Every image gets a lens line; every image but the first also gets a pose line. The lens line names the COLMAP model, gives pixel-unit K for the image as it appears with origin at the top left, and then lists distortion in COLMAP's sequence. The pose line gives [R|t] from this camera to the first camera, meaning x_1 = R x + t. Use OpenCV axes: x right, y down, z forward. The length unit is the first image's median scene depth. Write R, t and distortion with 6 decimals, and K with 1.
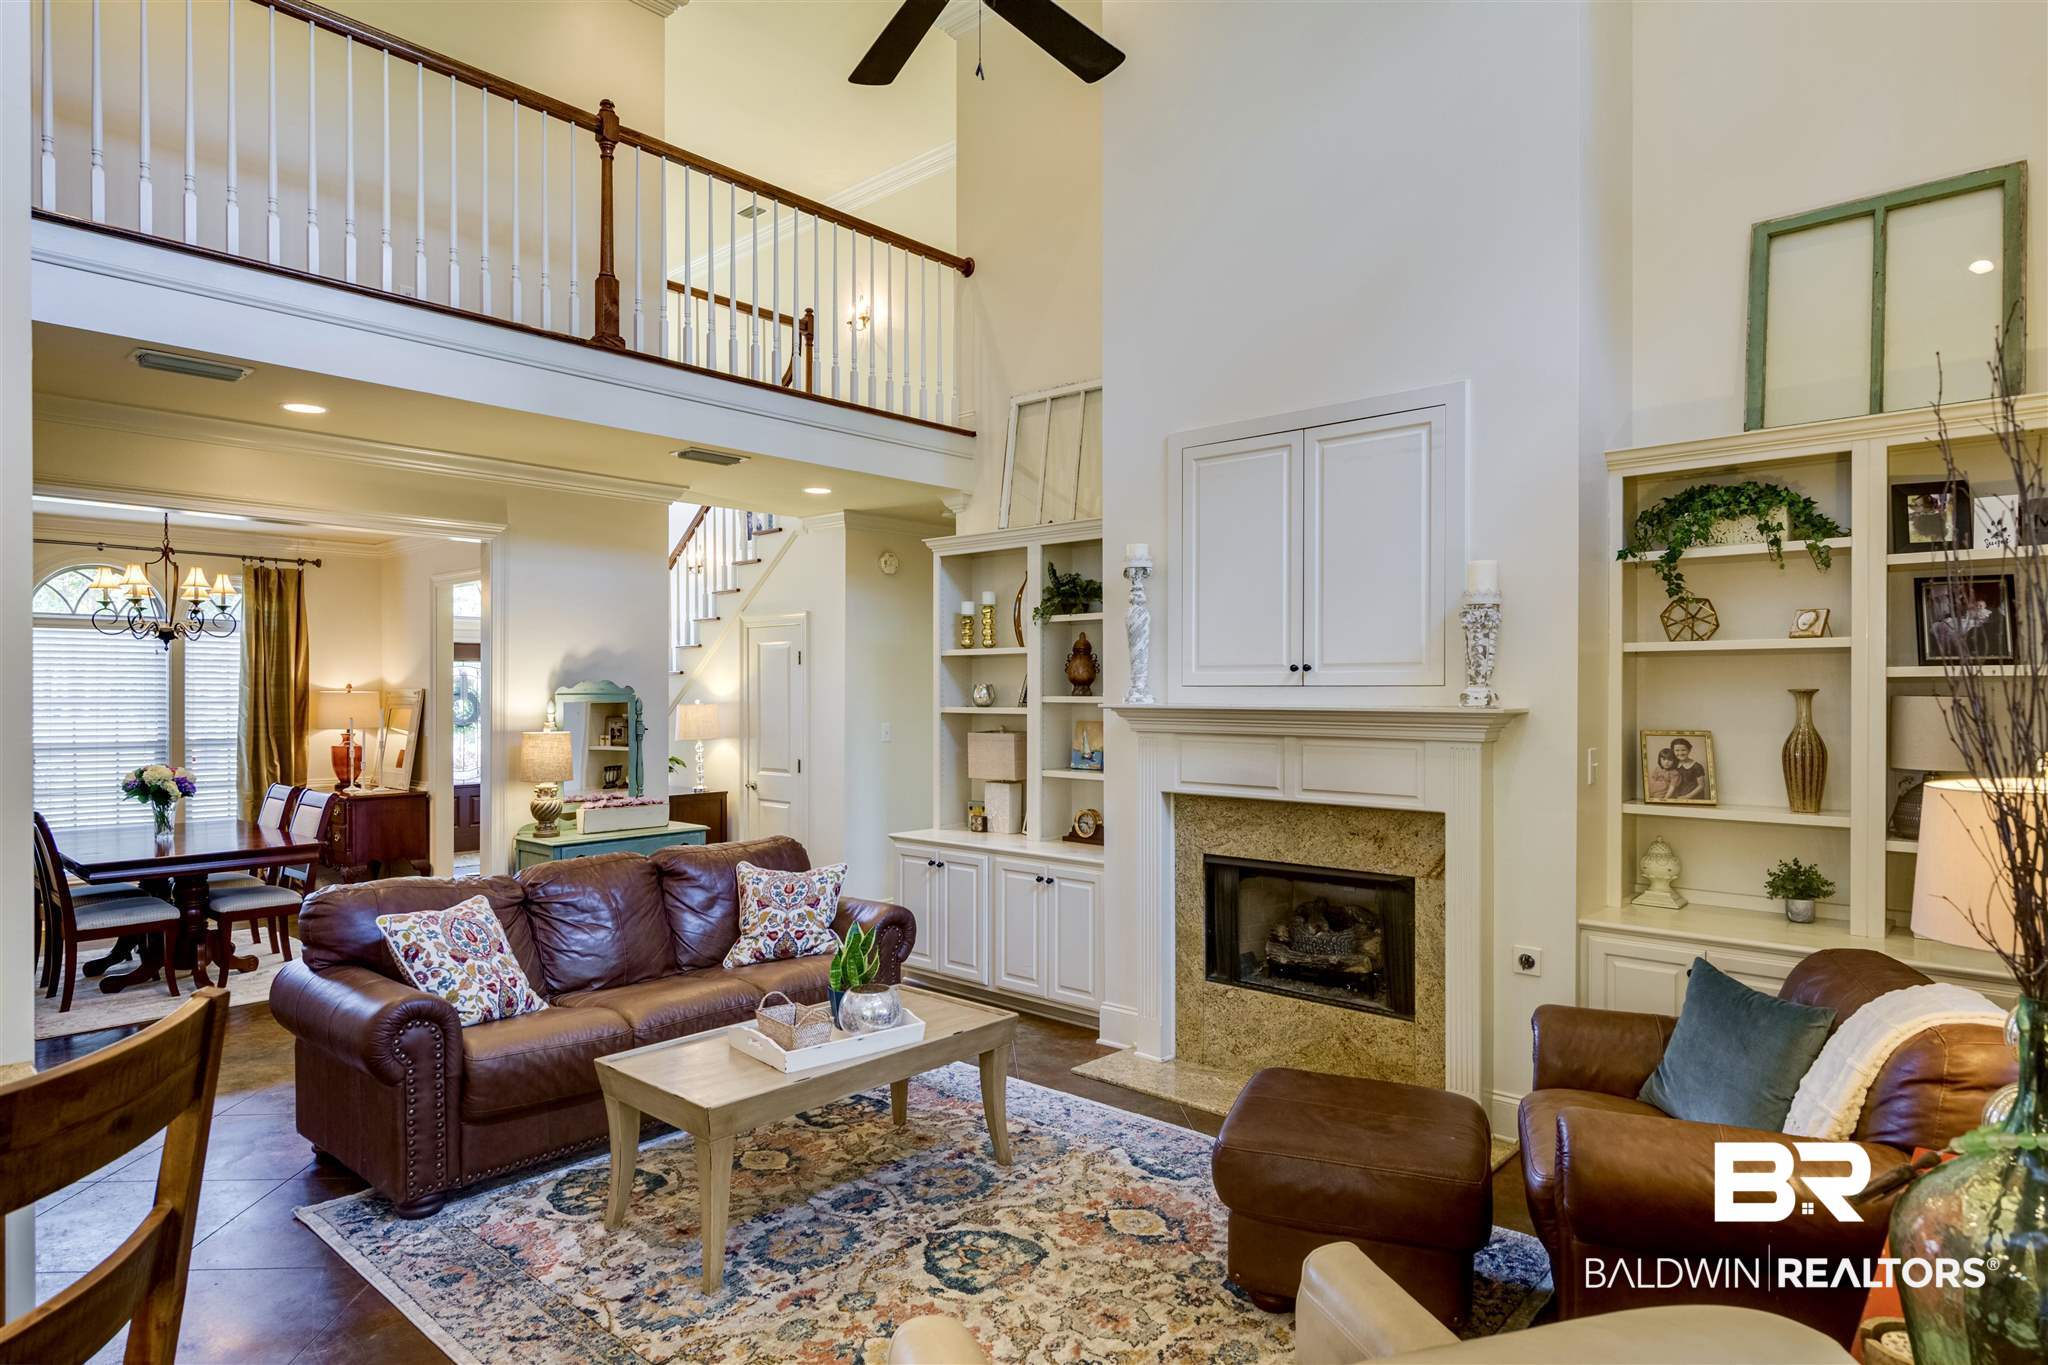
lens RADIAL K [[1184.4, 0, 1017.5], [0, 1184.4, 700.2], [0, 0, 1]] dist [0.001061, -0.003042]
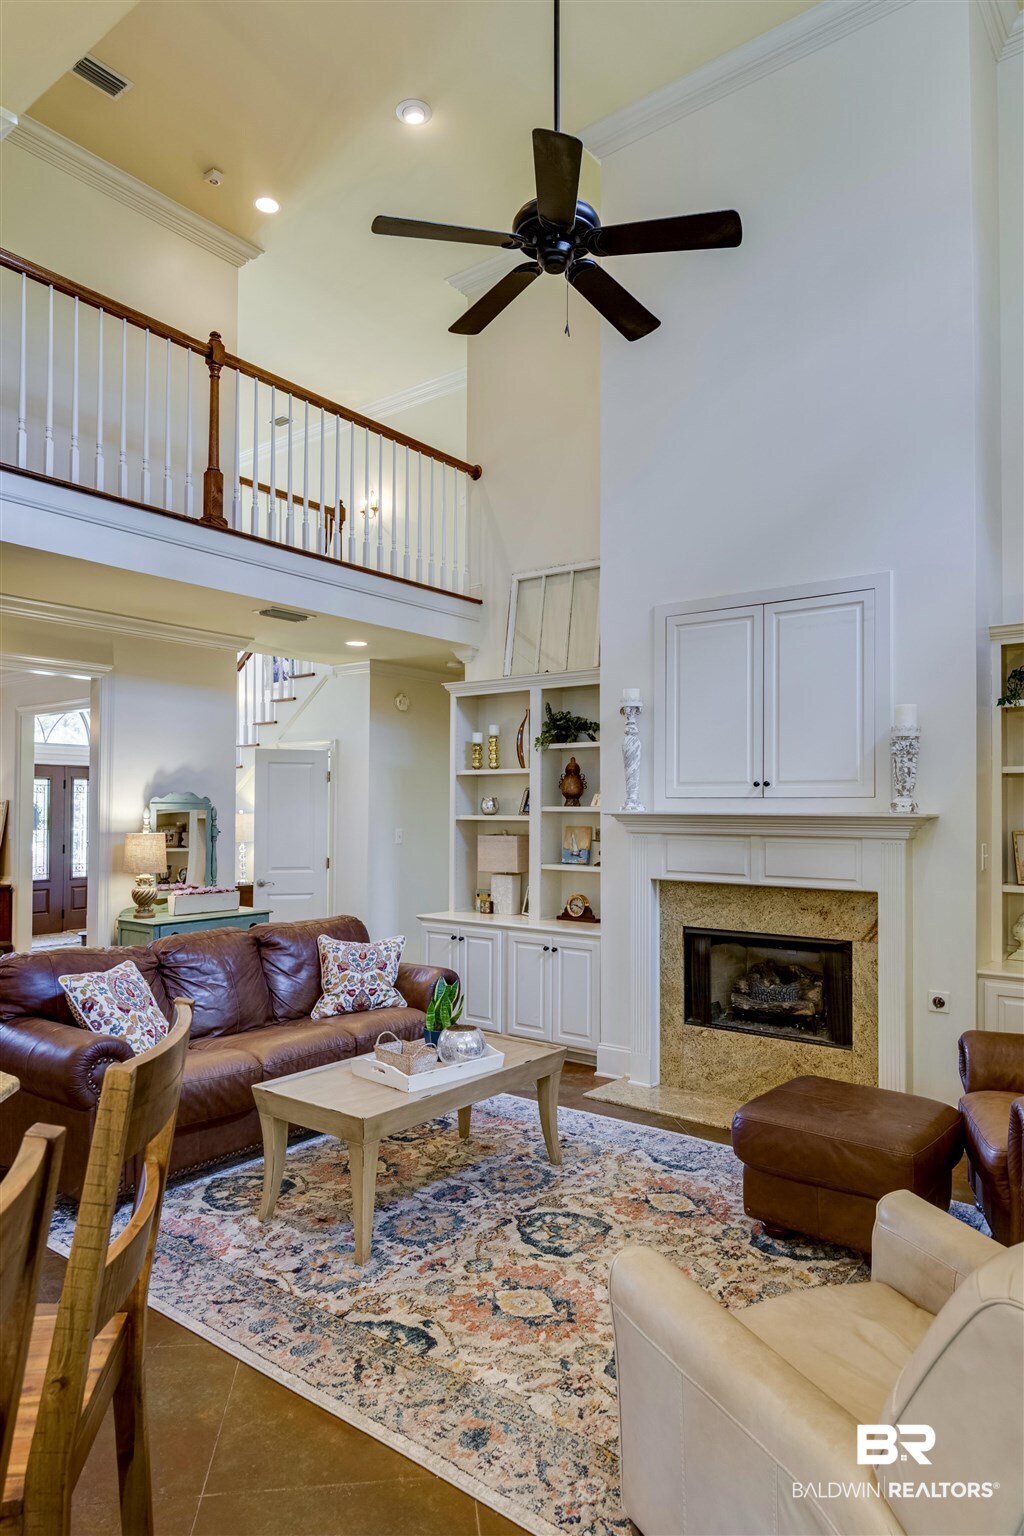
lens RADIAL K [[953.0, 0, 520.0], [0, 953.0, 797.4], [0, 0, 1]] dist [-0.002822, -0.001715]
pose [[0.996053, 0.006504, 0.088517, -0.124610], [-0.004612, 0.999757, -0.021563, 0.011947], [-0.088636, 0.021070, 0.995841, -0.034949]]
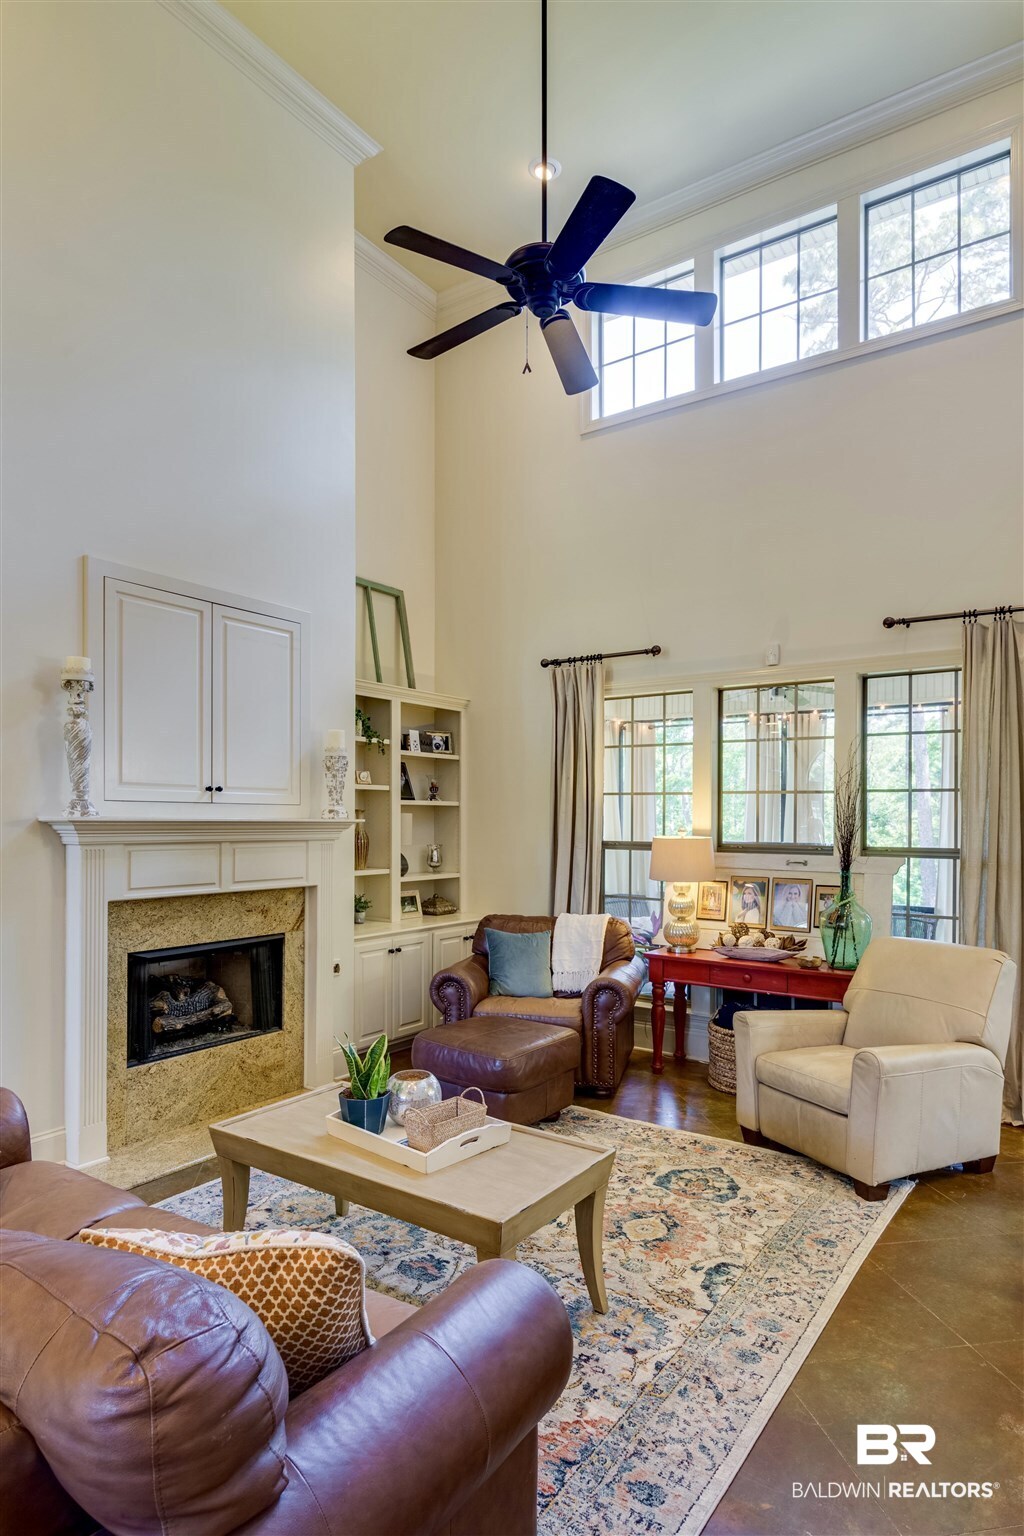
lens RADIAL K [[888.3, 0, 500.0], [0, 888.3, 825.8], [0, 0, 1]] dist [0.001061, -0.003042]
pose [[-0.135291, -0.009695, 0.990759, -0.761874], [0.000967, 0.999950, 0.009917, 0.003546], [-0.990805, 0.002300, -0.135274, 0.828841]]
